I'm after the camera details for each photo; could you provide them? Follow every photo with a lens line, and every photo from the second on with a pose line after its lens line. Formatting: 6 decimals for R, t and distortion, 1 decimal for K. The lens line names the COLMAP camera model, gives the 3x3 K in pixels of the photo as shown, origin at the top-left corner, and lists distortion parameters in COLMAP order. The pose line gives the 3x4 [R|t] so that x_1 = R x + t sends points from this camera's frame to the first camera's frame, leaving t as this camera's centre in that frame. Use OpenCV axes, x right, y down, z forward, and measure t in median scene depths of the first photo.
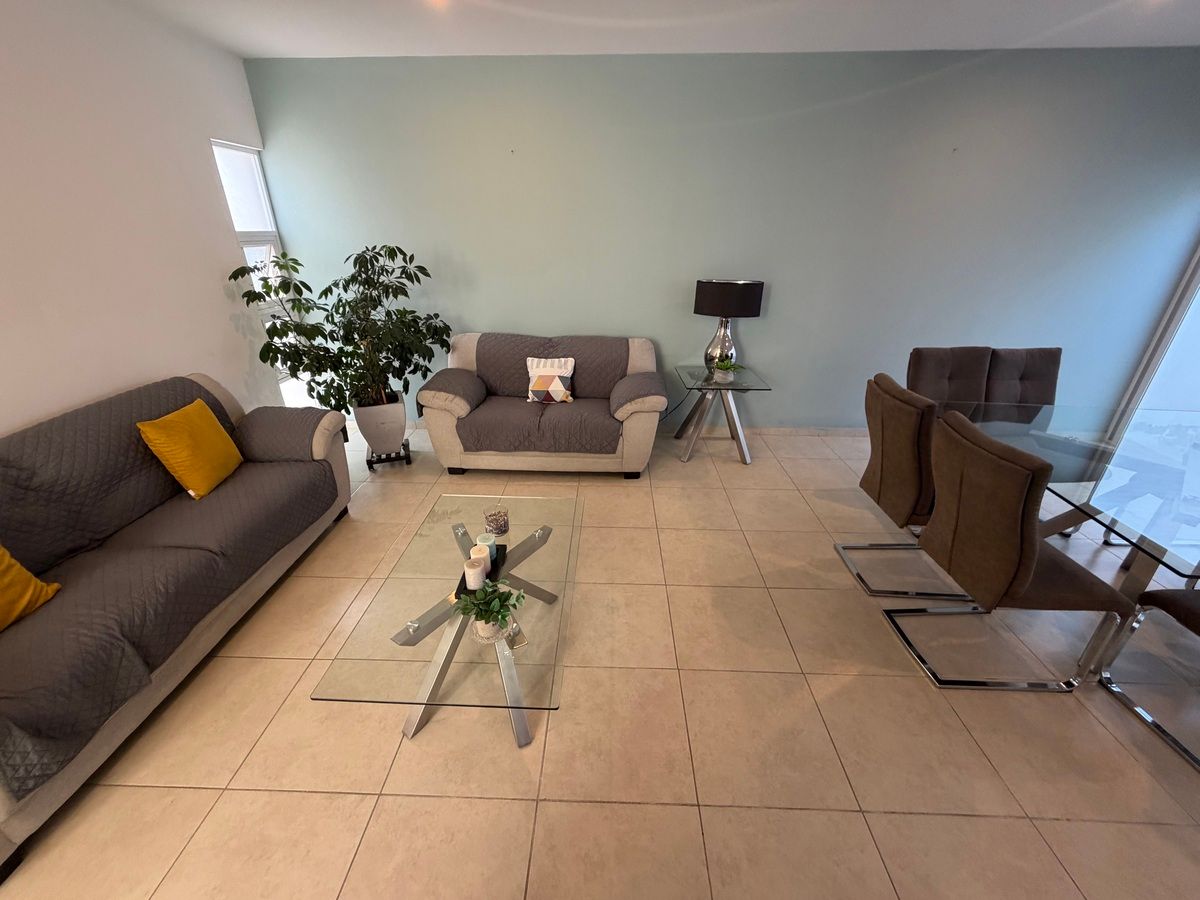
lens RADIAL K [[479.7, 0, 596.7], [0, 479.7, 448.9], [0, 0, 1]] dist [0.001301, -0.000139]
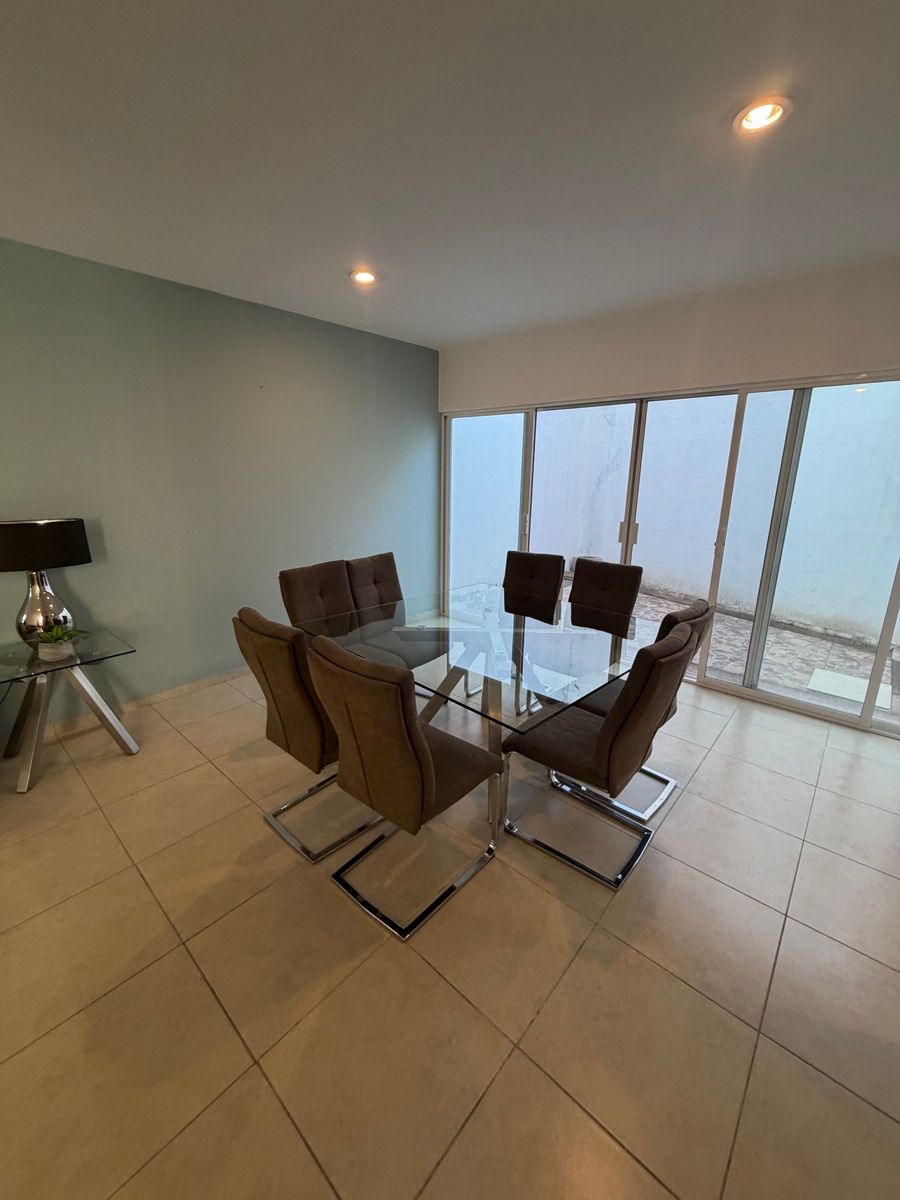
lens RADIAL K [[479.7, 0, 452.1], [0, 479.7, 596.1], [0, 0, 1]] dist [0.001301, -0.000139]
pose [[0.640934, -0.196642, 0.741981, 0.166543], [0.318421, 0.947648, -0.023908, -0.032679], [-0.698435, 0.251586, 0.669994, 0.135137]]
